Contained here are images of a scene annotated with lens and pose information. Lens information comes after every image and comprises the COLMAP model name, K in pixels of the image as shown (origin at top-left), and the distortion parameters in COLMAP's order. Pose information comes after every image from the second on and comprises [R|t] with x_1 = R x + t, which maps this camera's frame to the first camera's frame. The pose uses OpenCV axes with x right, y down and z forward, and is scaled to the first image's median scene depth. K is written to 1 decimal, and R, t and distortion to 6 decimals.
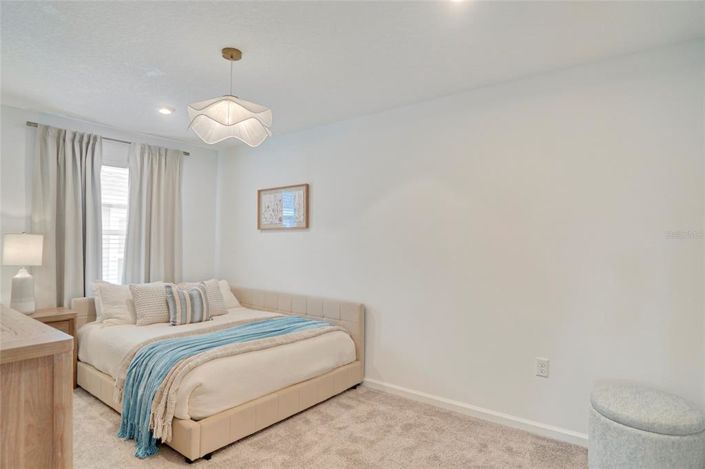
lens RADIAL K [[389.6, 0, 352.6], [0, 389.6, 237.5], [0, 0, 1]] dist [-0.028447, -0.000298]
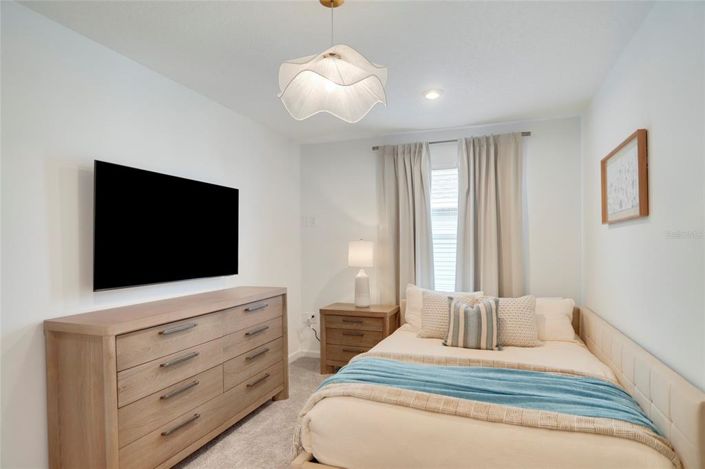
lens RADIAL K [[389.6, 0, 352.0], [0, 389.6, 239.6], [0, 0, 1]] dist [-0.028447, -0.000298]
pose [[0.302383, -0.023434, -0.952899, 0.279019], [0.021891, 0.999605, -0.017636, 0.007682], [0.952935, -0.015527, 0.302776, 0.541116]]
